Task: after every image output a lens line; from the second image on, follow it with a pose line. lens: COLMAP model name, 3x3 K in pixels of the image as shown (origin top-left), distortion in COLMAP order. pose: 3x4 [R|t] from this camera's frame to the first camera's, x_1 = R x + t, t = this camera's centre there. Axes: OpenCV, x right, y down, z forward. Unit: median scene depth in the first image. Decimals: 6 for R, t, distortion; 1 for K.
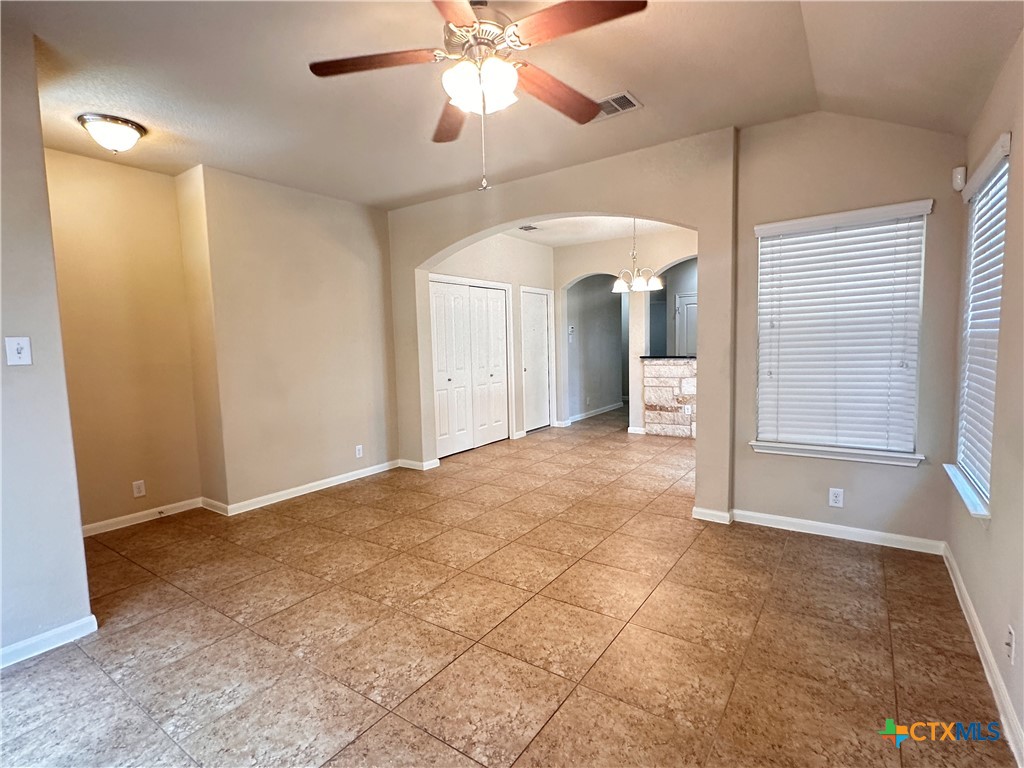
lens RADIAL K [[505.0, 0, 510.2], [0, 505.0, 387.1], [0, 0, 1]] dist [-0.002073, -0.000268]
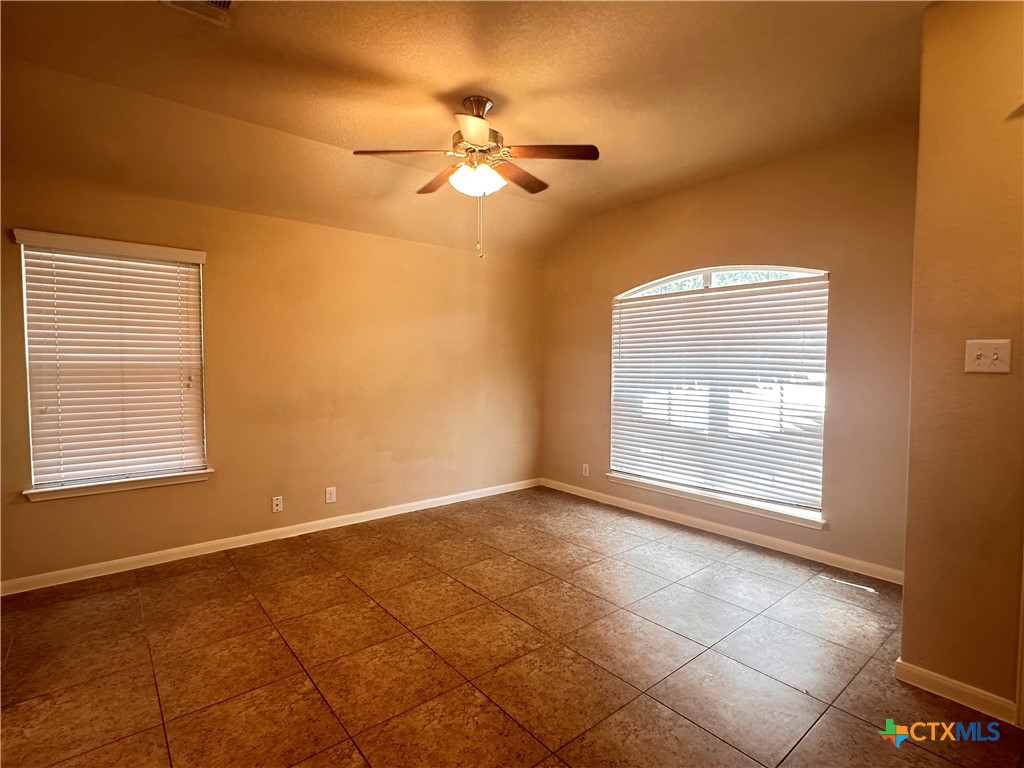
lens RADIAL K [[505.0, 0, 510.2], [0, 505.0, 387.1], [0, 0, 1]] dist [-0.002073, -0.000268]
pose [[-0.962048, 0.013130, 0.272565, -0.277470], [0.049388, 0.990724, 0.126594, -0.106283], [-0.268374, 0.135250, -0.953773, 1.282814]]
